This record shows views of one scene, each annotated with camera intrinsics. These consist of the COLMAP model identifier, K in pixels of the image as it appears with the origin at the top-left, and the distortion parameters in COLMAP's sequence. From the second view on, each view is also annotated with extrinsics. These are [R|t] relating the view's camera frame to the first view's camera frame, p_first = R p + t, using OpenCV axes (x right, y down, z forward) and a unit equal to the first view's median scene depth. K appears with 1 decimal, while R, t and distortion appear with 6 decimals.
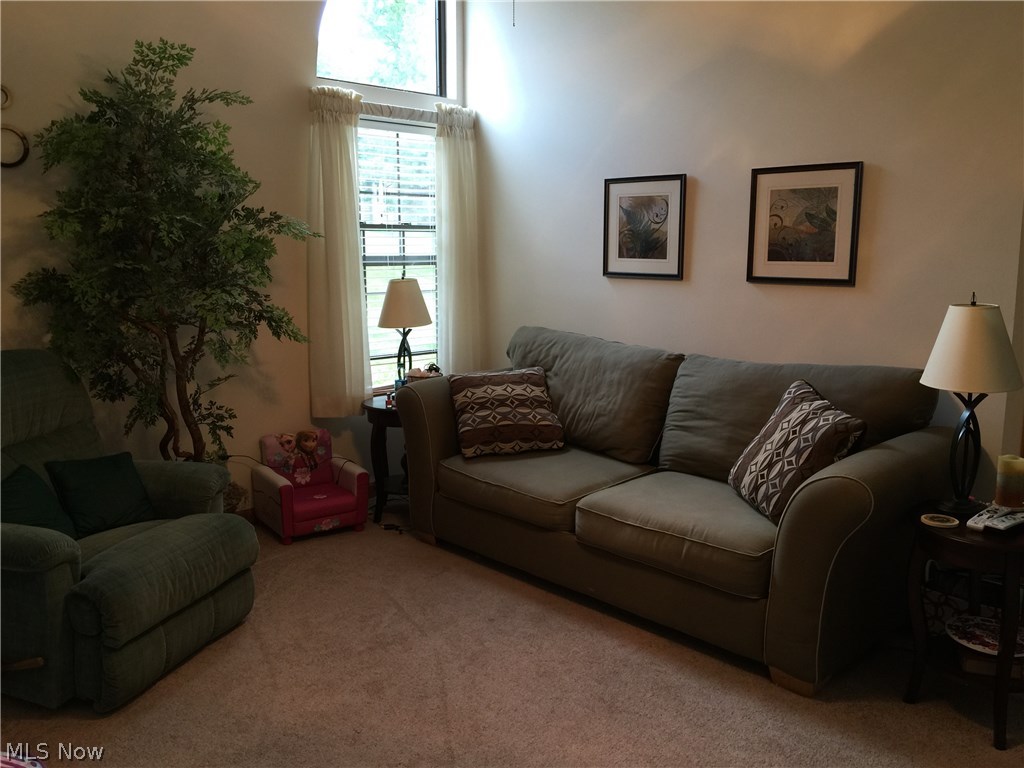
lens RADIAL K [[856.5, 0, 507.0], [0, 856.5, 383.1], [0, 0, 1]] dist [0.075230, -0.146249]
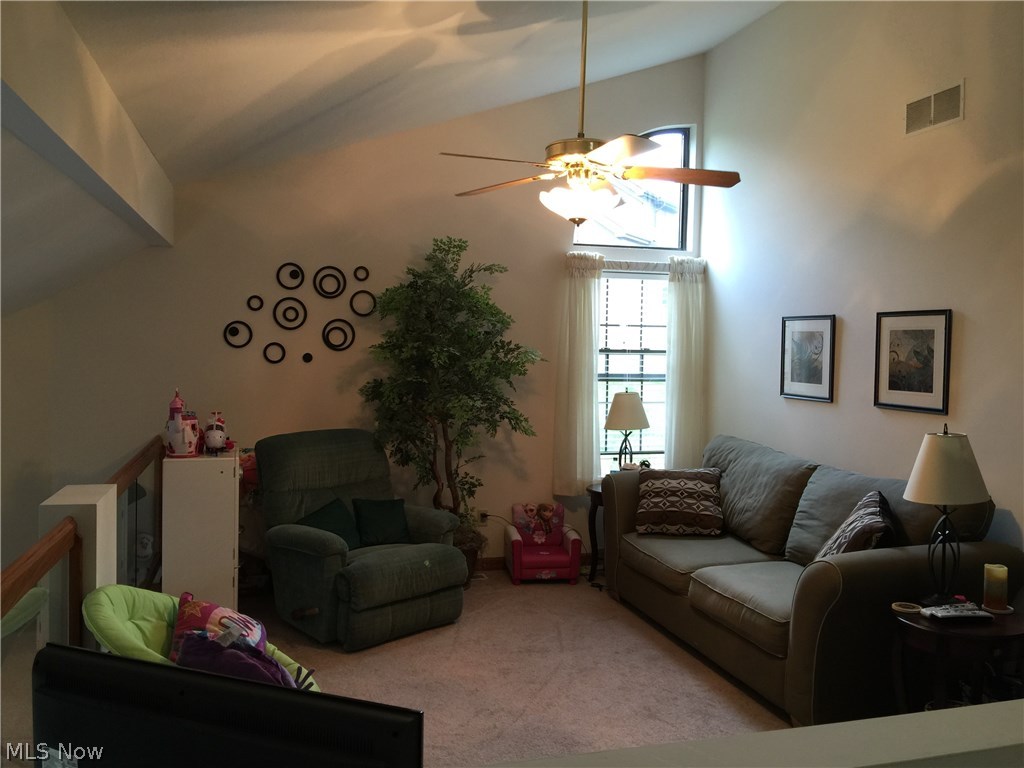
lens RADIAL K [[856.5, 0, 507.0], [0, 856.5, 383.1], [0, 0, 1]] dist [0.075230, -0.146249]
pose [[0.886797, 0.030860, -0.461129, 0.352819], [-0.086838, 0.991123, -0.100669, 0.010804], [0.453928, 0.129316, 0.881604, -0.242680]]
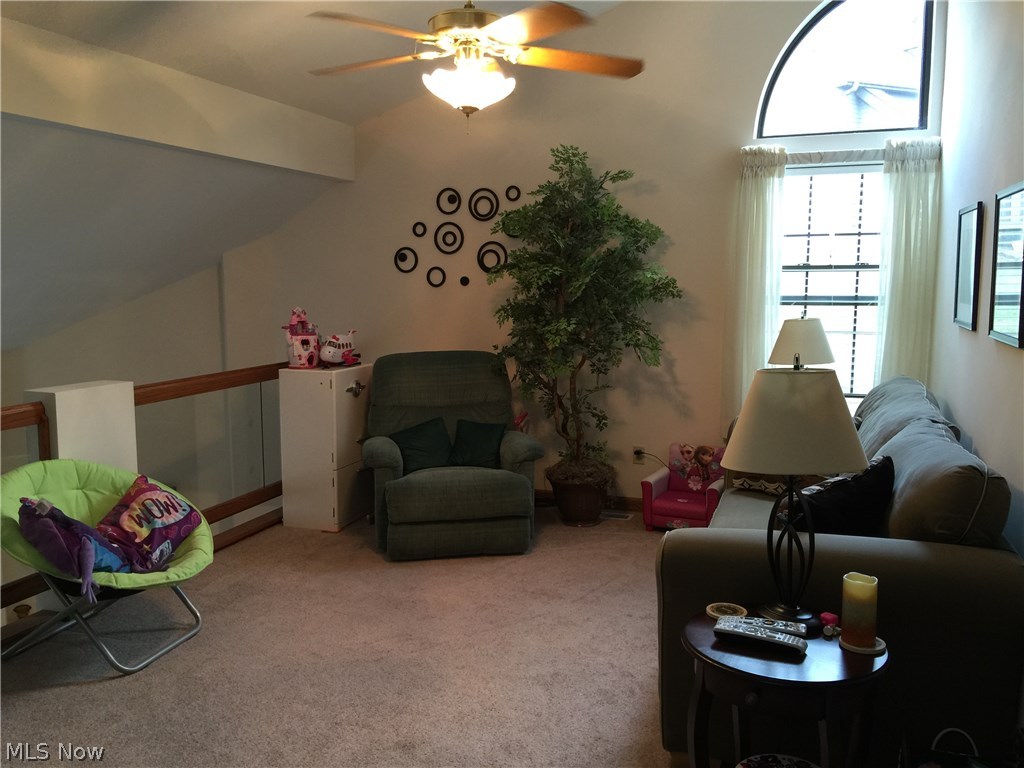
lens RADIAL K [[861.4, 0, 512.0], [0, 861.4, 384.0], [0, 0, 1]] dist [0.070891, -0.139306]
pose [[0.455956, 0.104732, -0.883819, 0.734128], [-0.138098, 0.989350, 0.045994, -0.049057], [0.879223, 0.101082, 0.465563, 0.246913]]
